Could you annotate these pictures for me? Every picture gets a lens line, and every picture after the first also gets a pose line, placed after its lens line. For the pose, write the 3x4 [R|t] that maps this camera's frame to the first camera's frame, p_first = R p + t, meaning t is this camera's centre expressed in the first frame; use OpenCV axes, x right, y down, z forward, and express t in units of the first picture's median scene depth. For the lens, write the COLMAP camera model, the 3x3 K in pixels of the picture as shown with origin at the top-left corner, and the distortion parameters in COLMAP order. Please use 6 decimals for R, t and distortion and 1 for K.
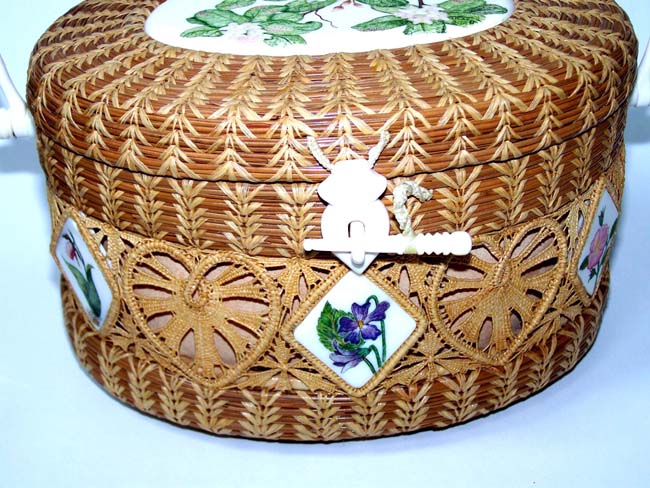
lens RADIAL K [[1231.8, 0, 325.0], [0, 1231.8, 244.0], [0, 0, 1]] dist [-0.041620, -0.197152]
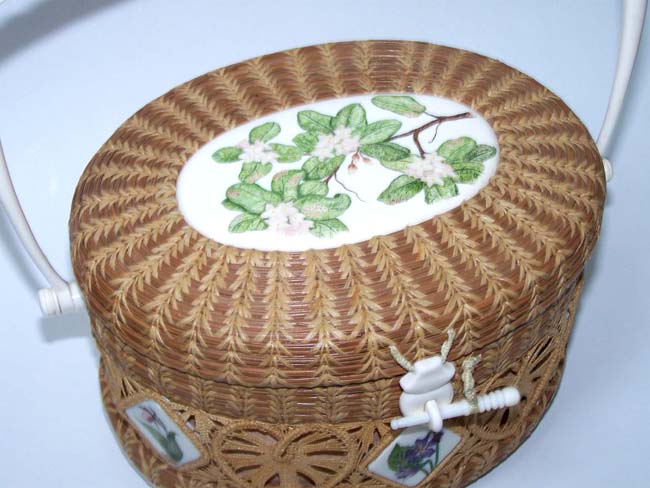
lens RADIAL K [[1231.8, 0, 325.0], [0, 1231.8, 244.0], [0, 0, 1]] dist [-0.041620, -0.197152]
pose [[0.957242, -0.178115, 0.227955, -0.301676], [0.104897, 0.948063, 0.300287, -0.501613], [-0.269601, -0.263536, 0.926210, -0.047063]]
